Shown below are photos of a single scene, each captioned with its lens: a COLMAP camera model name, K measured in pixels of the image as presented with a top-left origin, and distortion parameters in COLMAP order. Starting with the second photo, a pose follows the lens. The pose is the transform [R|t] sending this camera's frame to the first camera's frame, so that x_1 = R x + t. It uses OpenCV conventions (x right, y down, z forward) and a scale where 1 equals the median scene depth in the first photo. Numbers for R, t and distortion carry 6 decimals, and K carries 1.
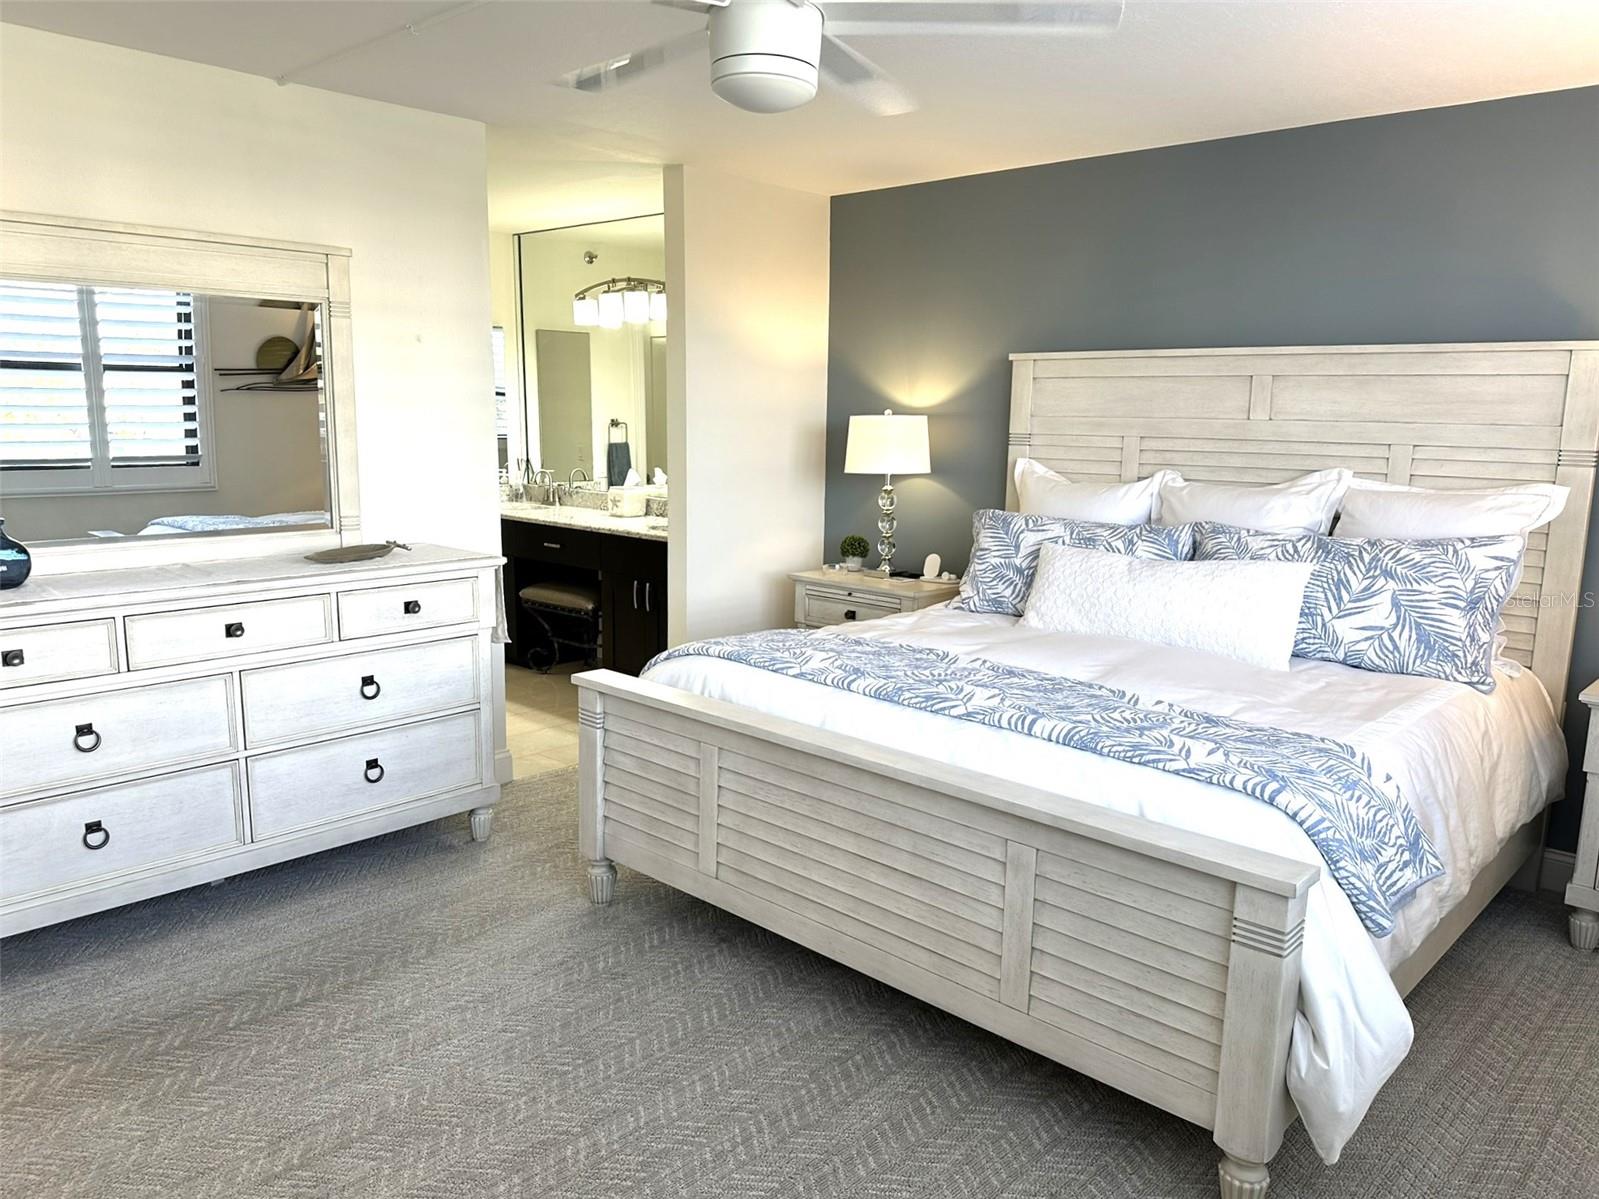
lens RADIAL K [[1171.7, 0, 799.5], [0, 1171.7, 599.5], [0, 0, 1]] dist [0.123395, -0.231365]
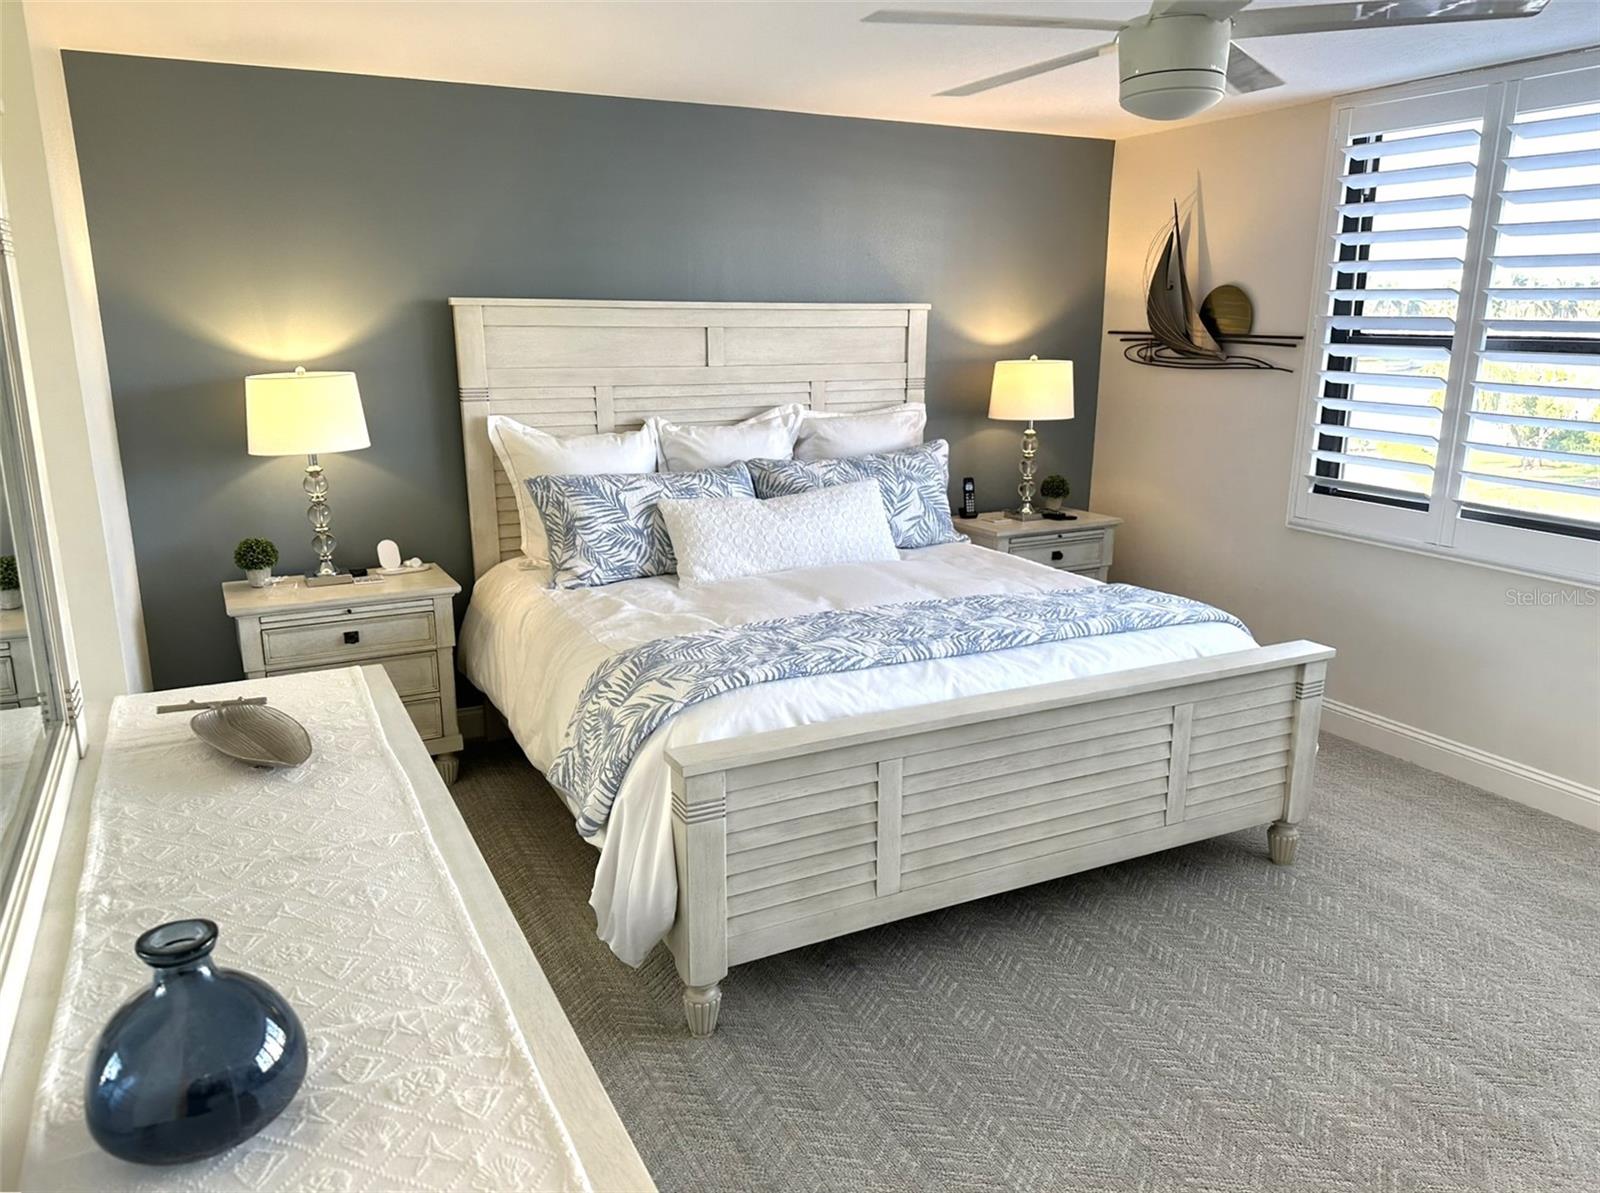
lens RADIAL K [[1132.5, 0, 800.0], [0, 1132.5, 596.5], [0, 0, 1]] dist [0.177452, -0.342017]
pose [[0.326606, -0.242067, 0.913637, -0.840799], [0.155950, 0.967200, 0.200509, -0.183028], [-0.932206, 0.076994, 0.353644, 0.692975]]
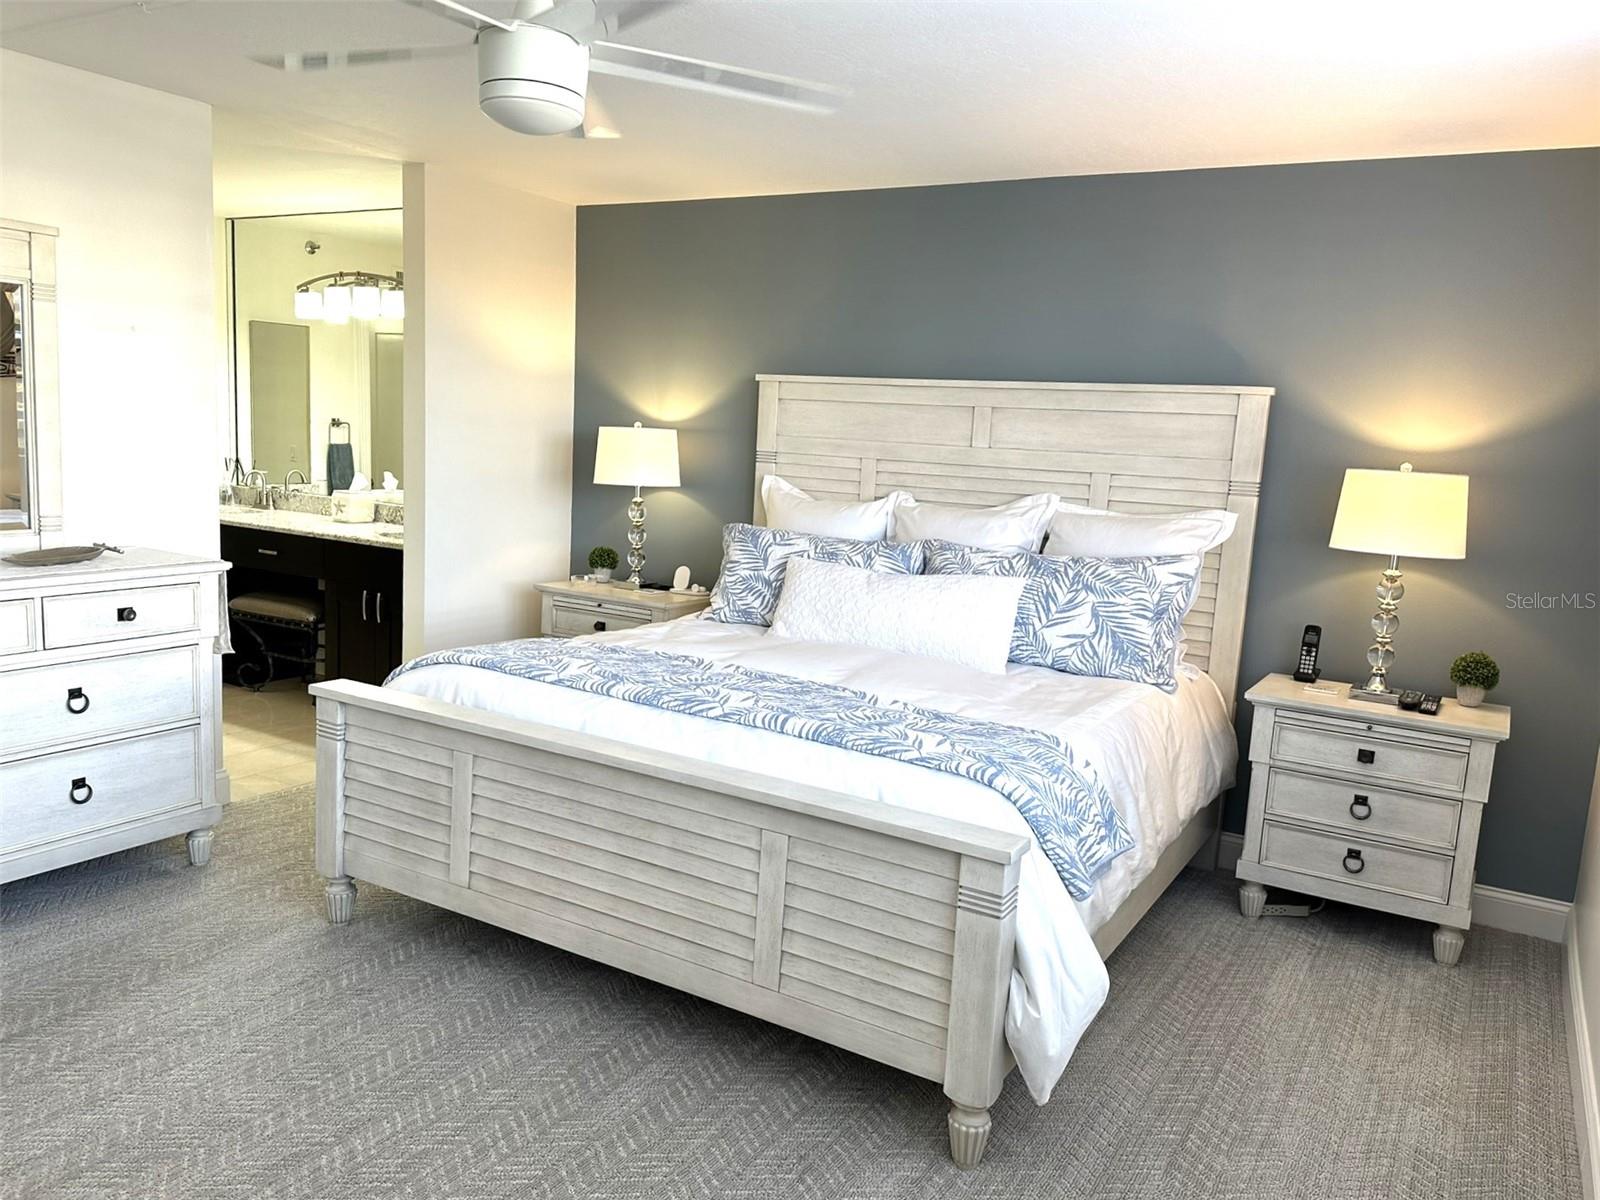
lens RADIAL K [[1204.6, 0, 800.0], [0, 1204.6, 600.0], [0, 0, 1]] dist [0.170598, -0.313696]
pose [[0.975640, 0.006679, 0.219275, -0.024841], [-0.003483, 0.999882, -0.014955, 0.008627], [-0.219349, 0.013827, 0.975548, -0.063733]]
